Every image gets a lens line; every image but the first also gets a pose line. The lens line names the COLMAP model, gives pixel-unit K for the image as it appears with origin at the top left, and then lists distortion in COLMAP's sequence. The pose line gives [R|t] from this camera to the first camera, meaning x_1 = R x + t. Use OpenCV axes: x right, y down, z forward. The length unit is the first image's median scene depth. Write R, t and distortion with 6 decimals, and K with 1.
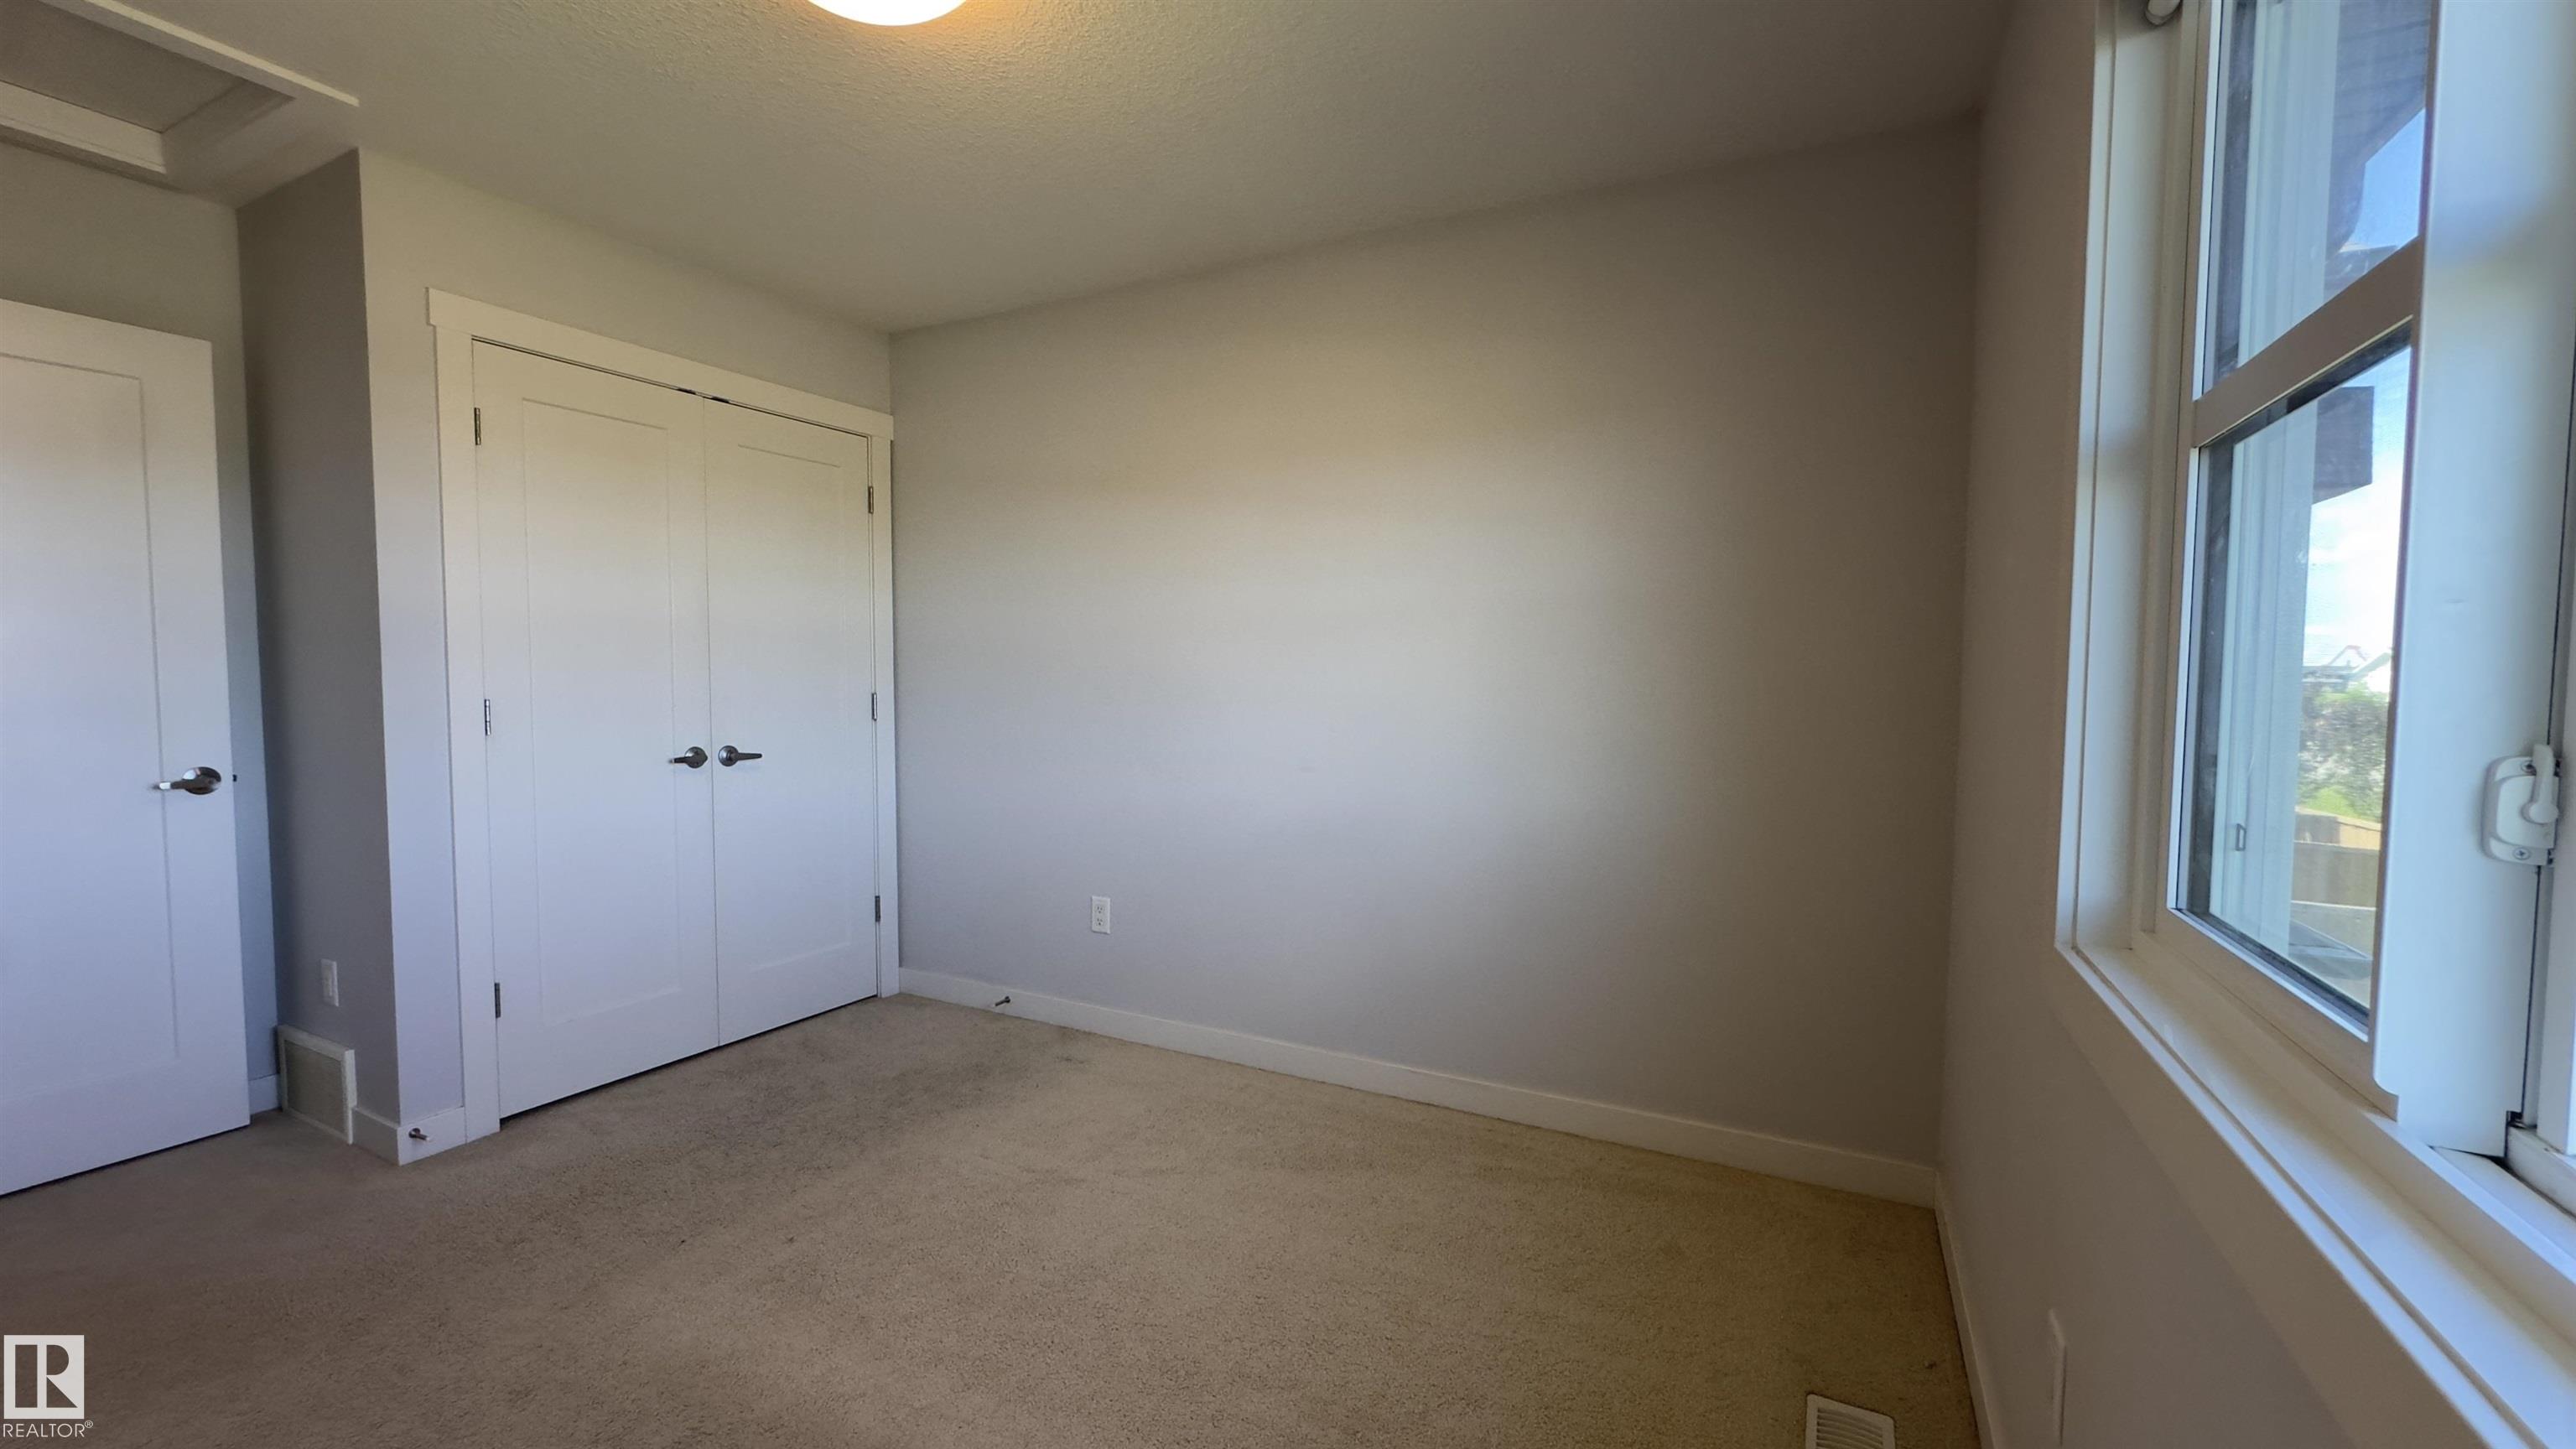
lens RADIAL K [[1029.2, 0, 1281.6], [0, 1029.2, 709.7], [0, 0, 1]] dist [-0.003242, 0.001158]
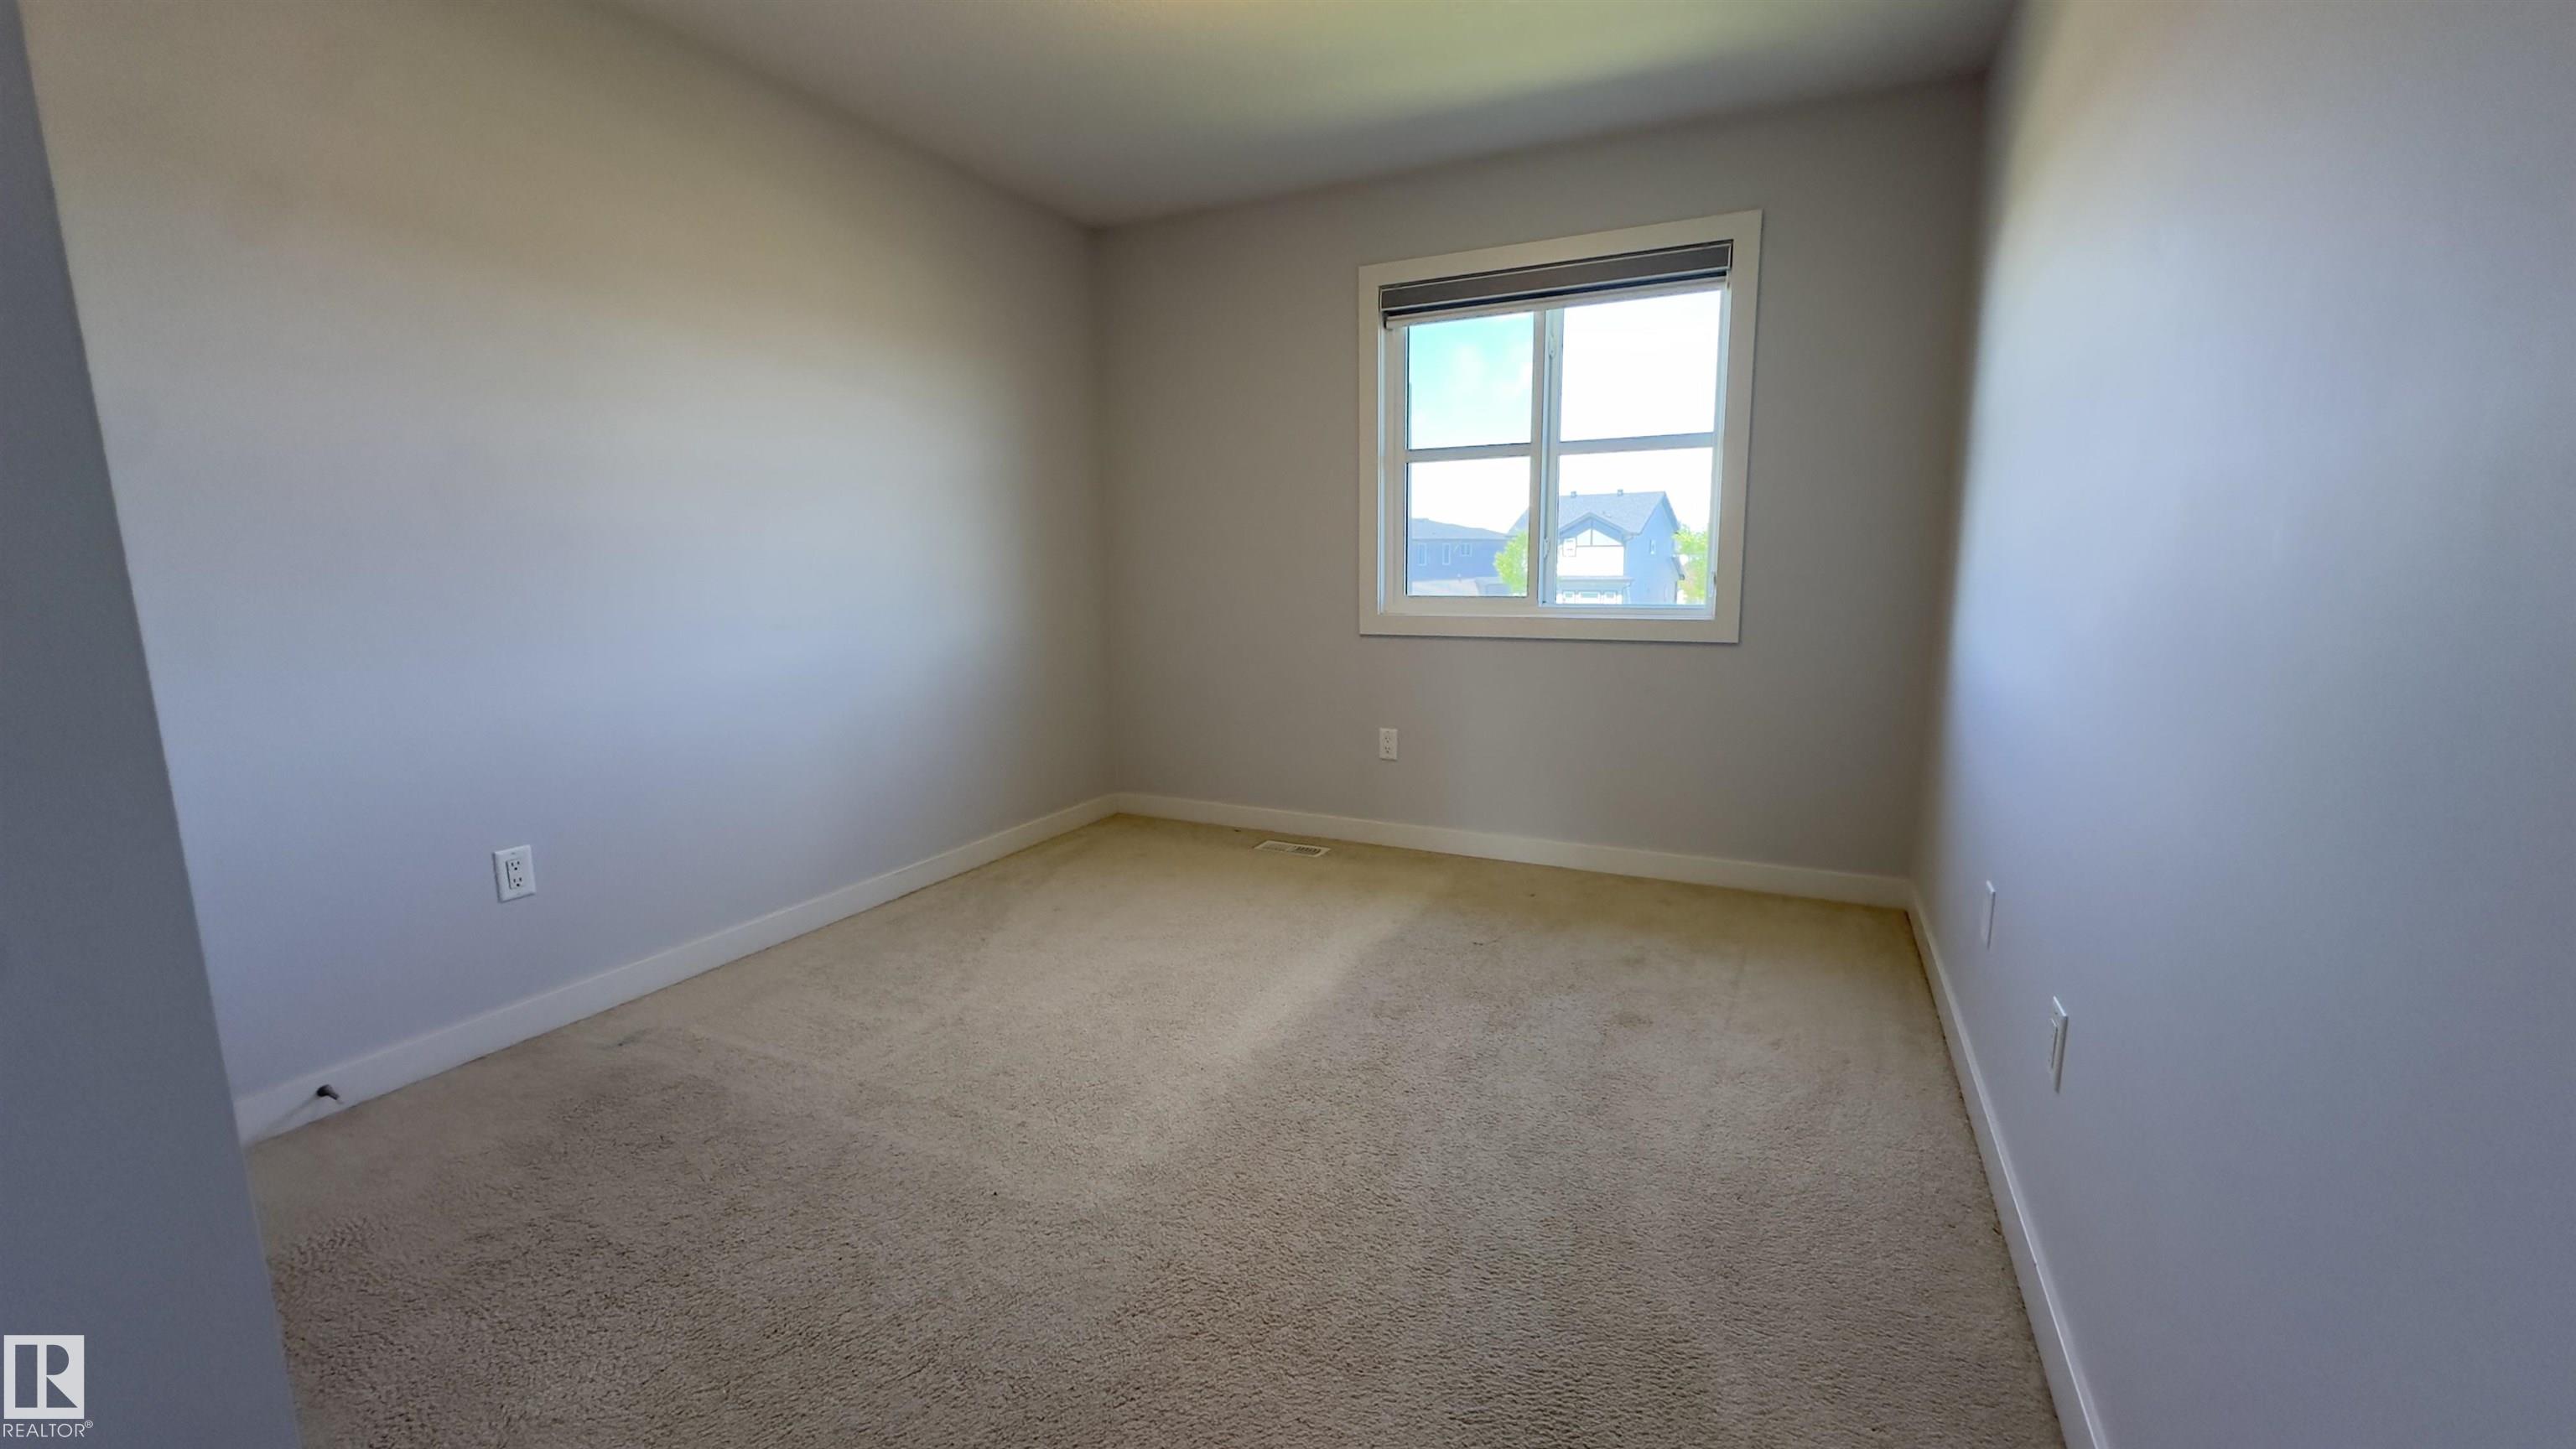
lens RADIAL K [[1029.2, 0, 1285.3], [0, 1029.2, 716.2], [0, 0, 1]] dist [-0.003242, 0.001158]
pose [[-0.002103, -0.168374, 0.985721, -0.919253], [0.055599, 0.984179, 0.168229, 0.006194], [-0.998451, 0.055159, 0.007291, 0.505165]]
